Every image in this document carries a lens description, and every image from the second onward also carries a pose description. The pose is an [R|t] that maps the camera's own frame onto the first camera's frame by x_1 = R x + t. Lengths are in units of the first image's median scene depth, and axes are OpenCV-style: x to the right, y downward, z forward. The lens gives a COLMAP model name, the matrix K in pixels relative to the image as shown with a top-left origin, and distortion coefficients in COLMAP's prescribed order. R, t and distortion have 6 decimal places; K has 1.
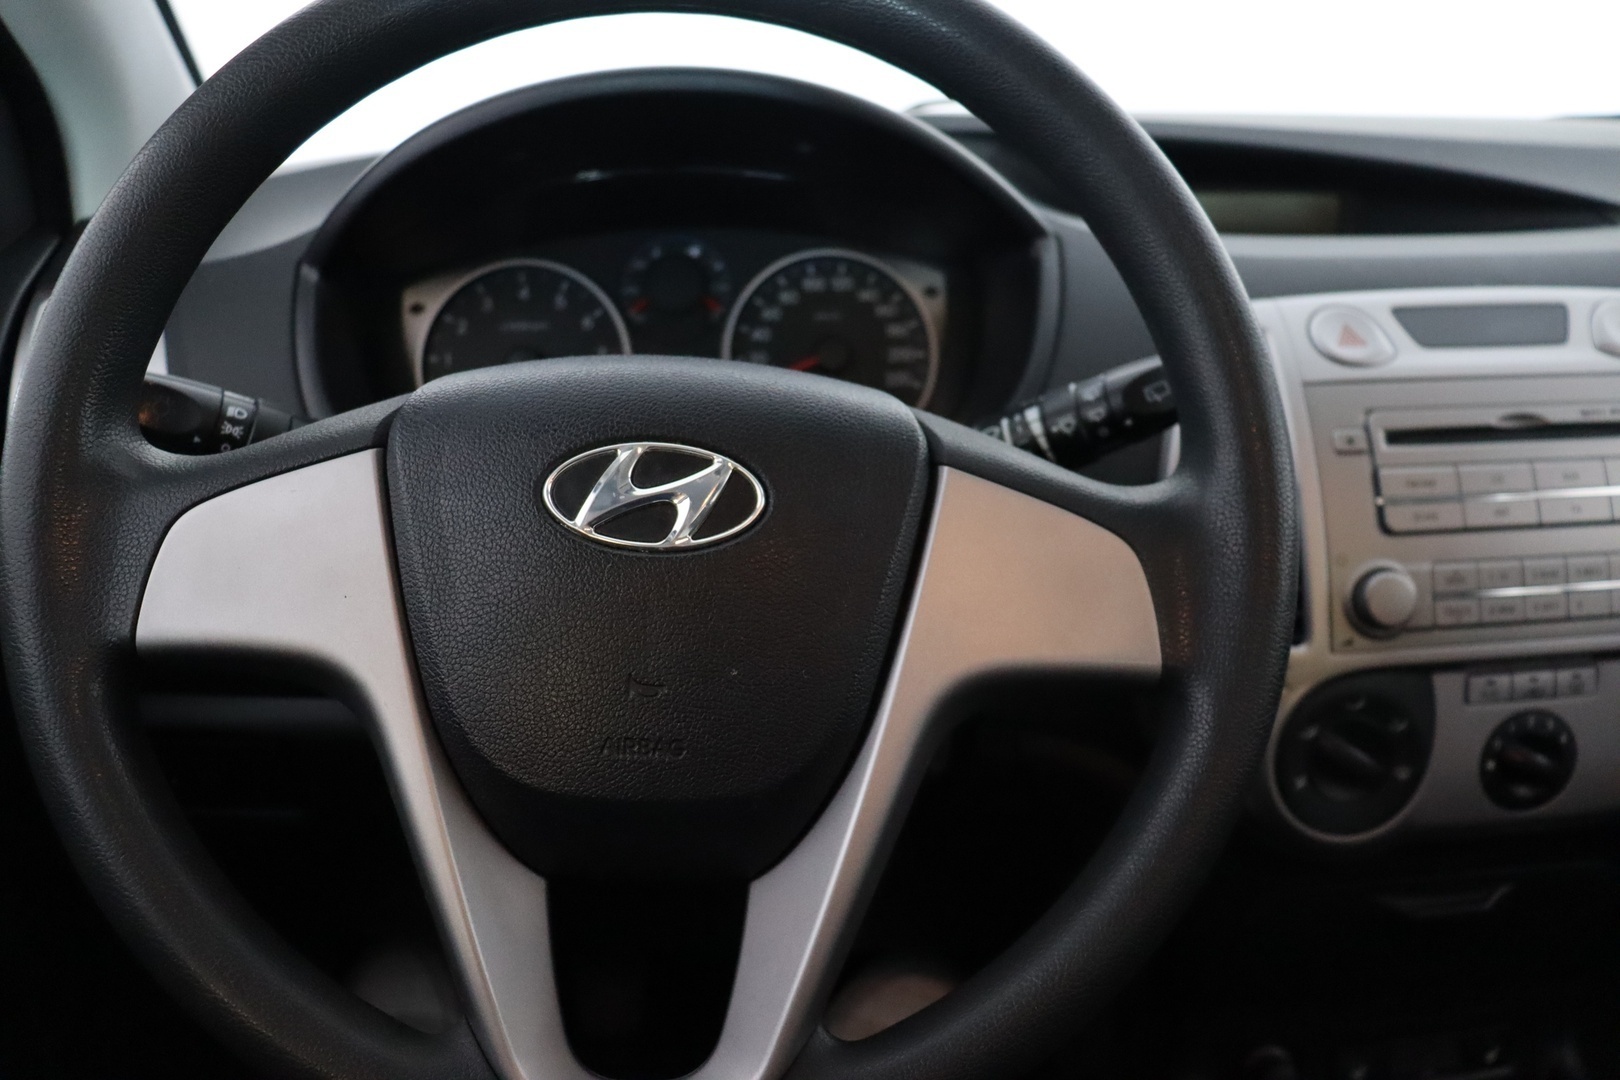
lens RADIAL K [[1307.5, 0, 806.2], [0, 1307.5, 533.7], [0, 0, 1]] dist [-0.184672, 0.114581]
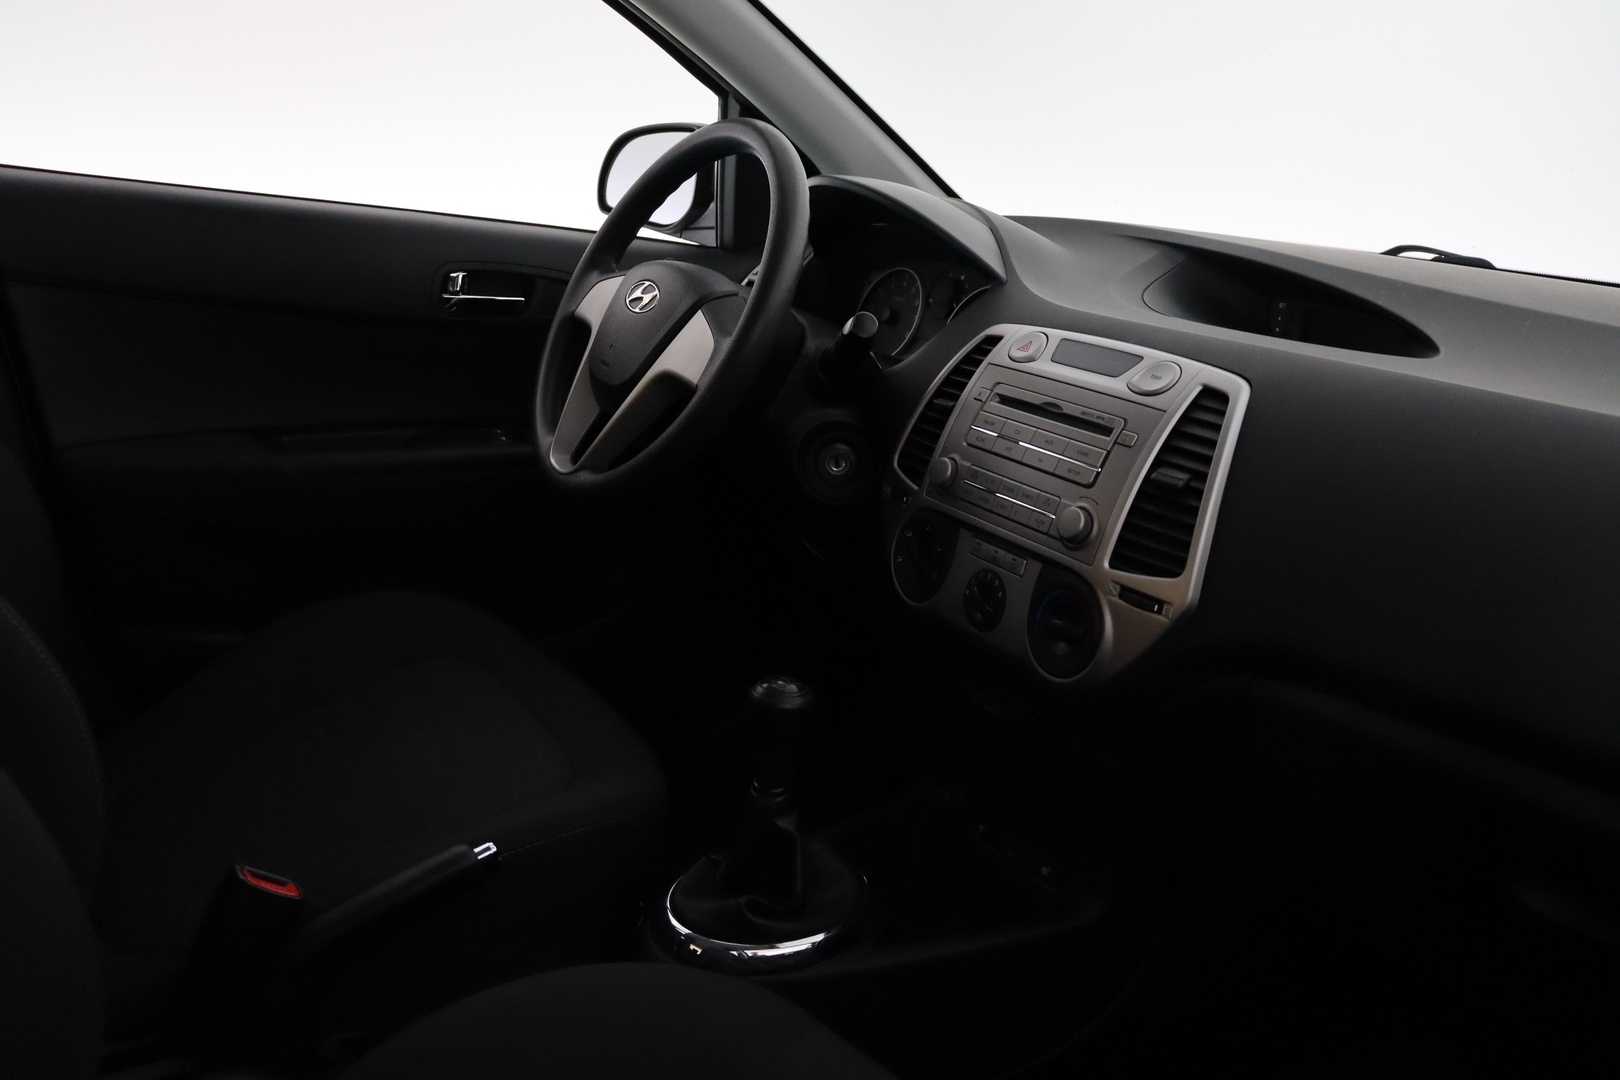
lens RADIAL K [[1307.5, 0, 806.2], [0, 1307.5, 533.7], [0, 0, 1]] dist [-0.184672, 0.114581]
pose [[0.442189, 0.301220, -0.844828, 1.945354], [-0.358627, 0.922727, 0.141286, -0.061972], [0.822104, 0.240503, 0.516046, -0.126807]]
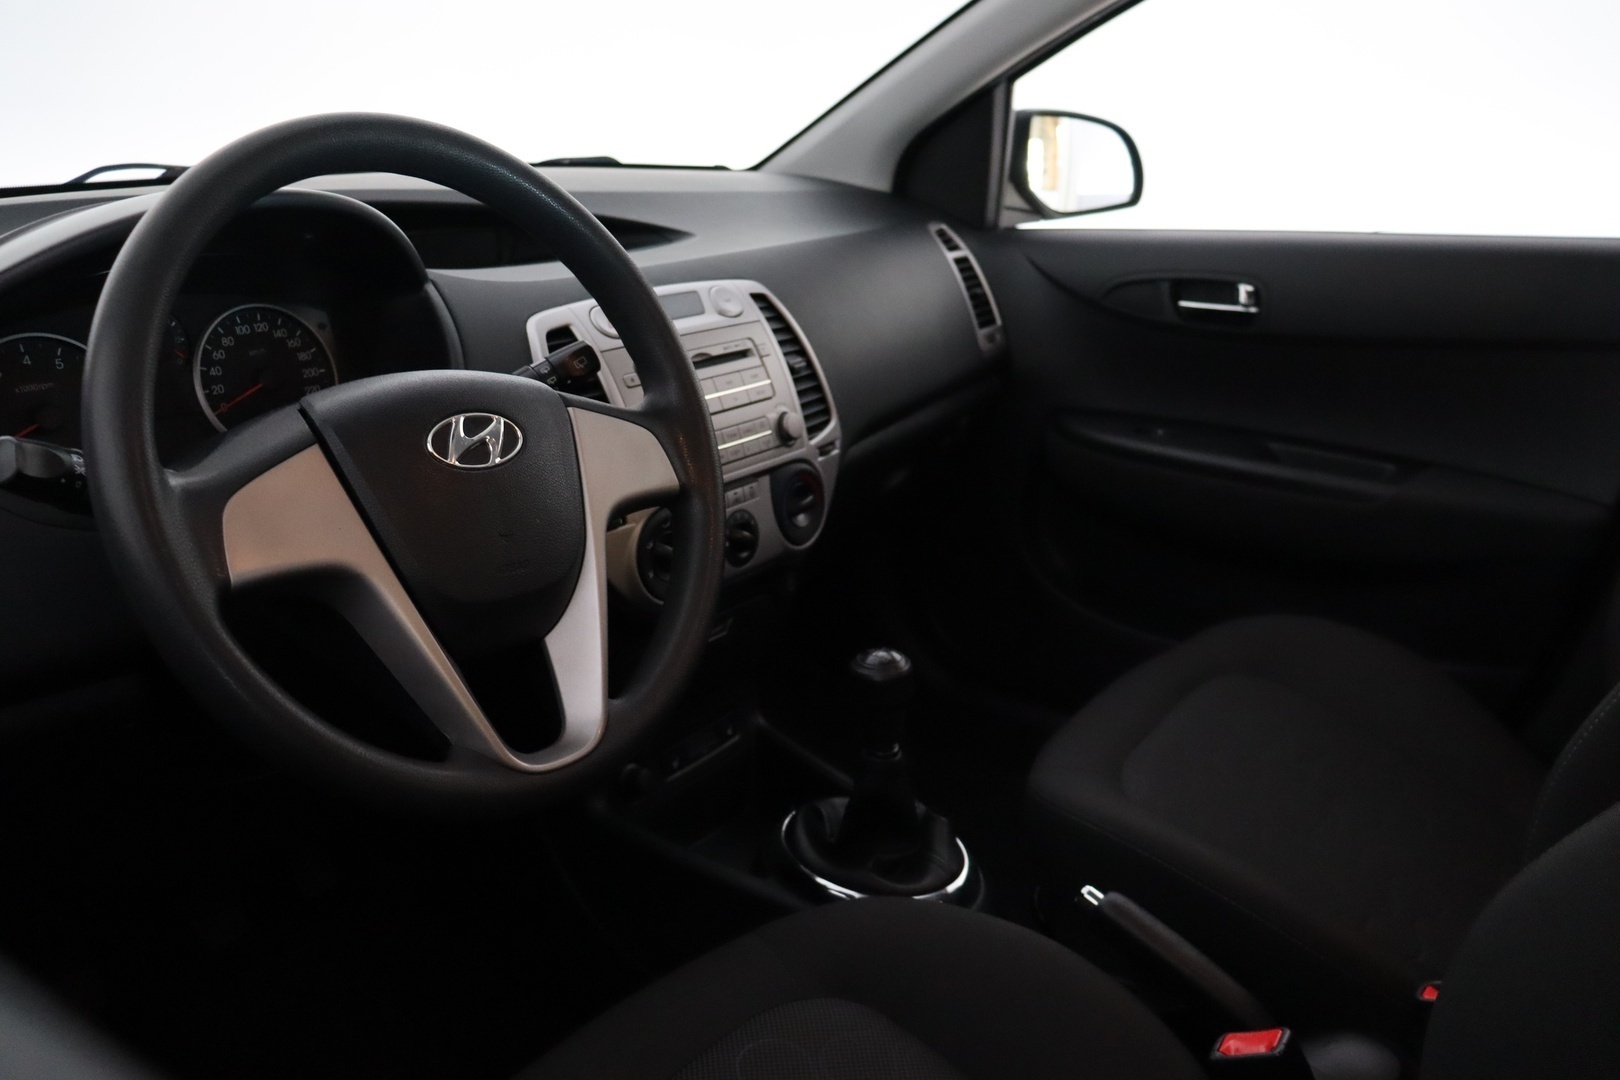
lens RADIAL K [[1307.5, 0, 806.2], [0, 1307.5, 533.7], [0, 0, 1]] dist [-0.184672, 0.114581]
pose [[0.634104, -0.203397, 0.746017, -0.812292], [0.203575, 0.974661, 0.092699, 0.016693], [-0.745968, 0.093090, 0.659443, -0.360274]]
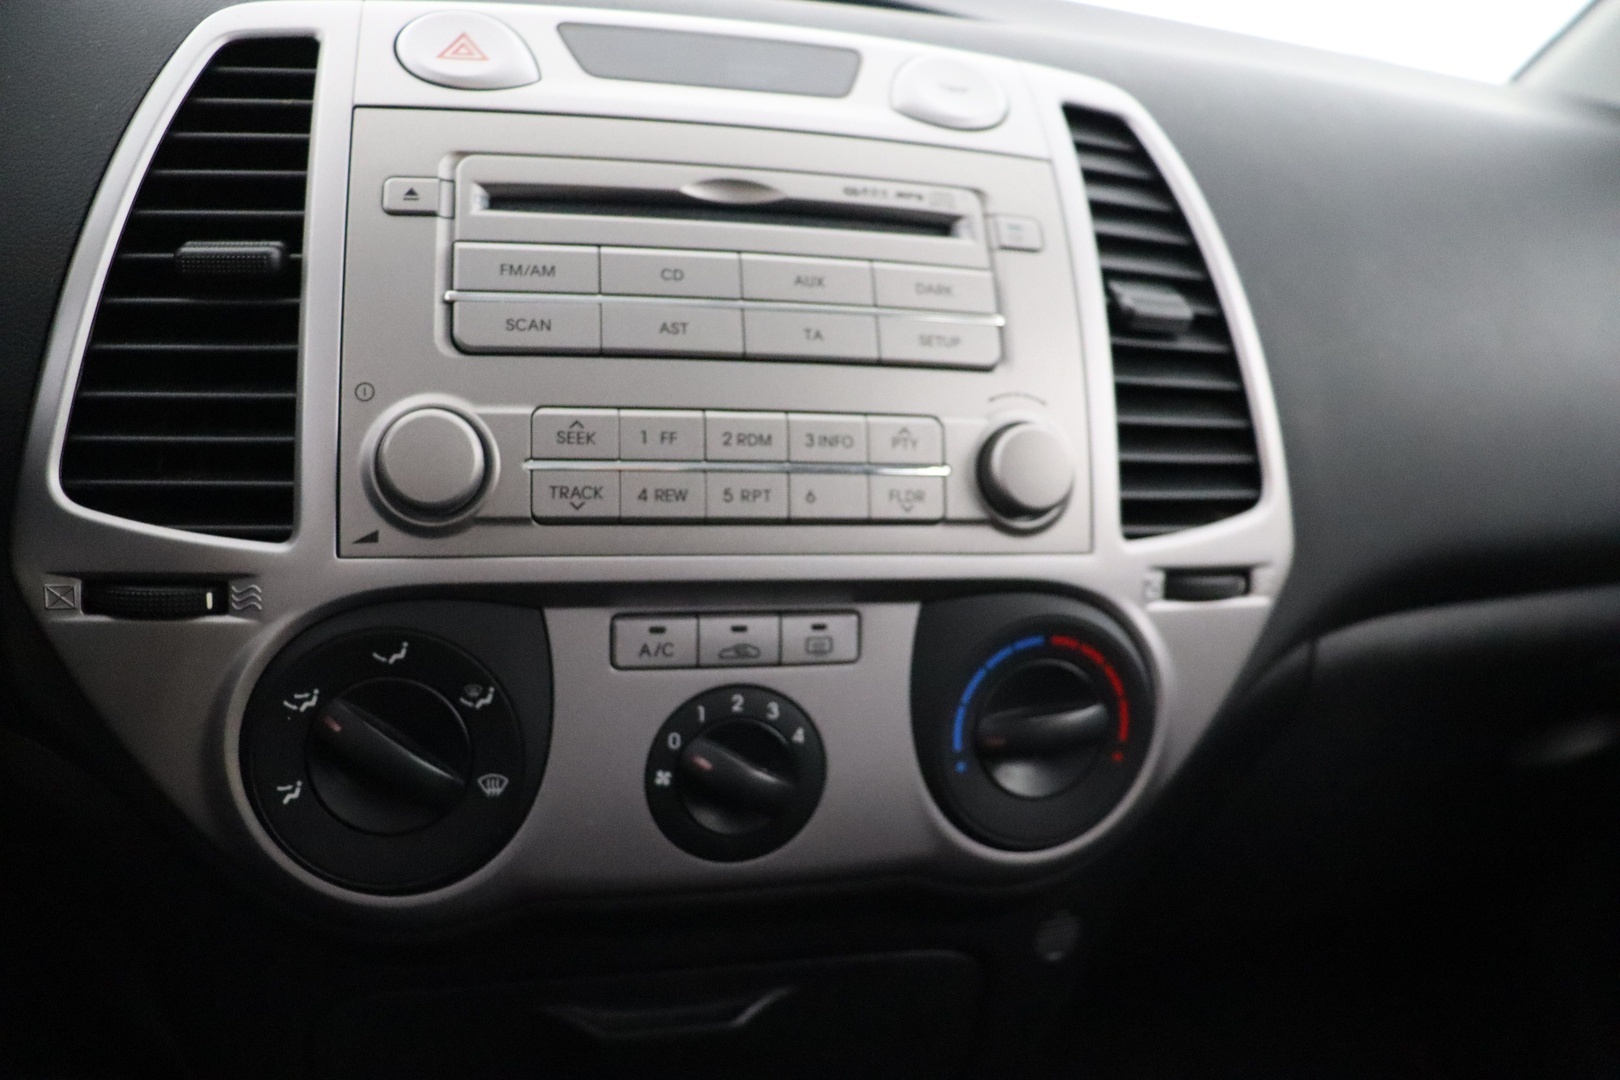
lens RADIAL K [[1307.5, 0, 806.2], [0, 1307.5, 533.7], [0, 0, 1]] dist [-0.184672, 0.114581]
pose [[0.972207, 0.046885, 0.229380, 0.474372], [-0.031467, 0.997021, -0.070417, 0.114628], [-0.231998, 0.061242, 0.970786, 0.403577]]
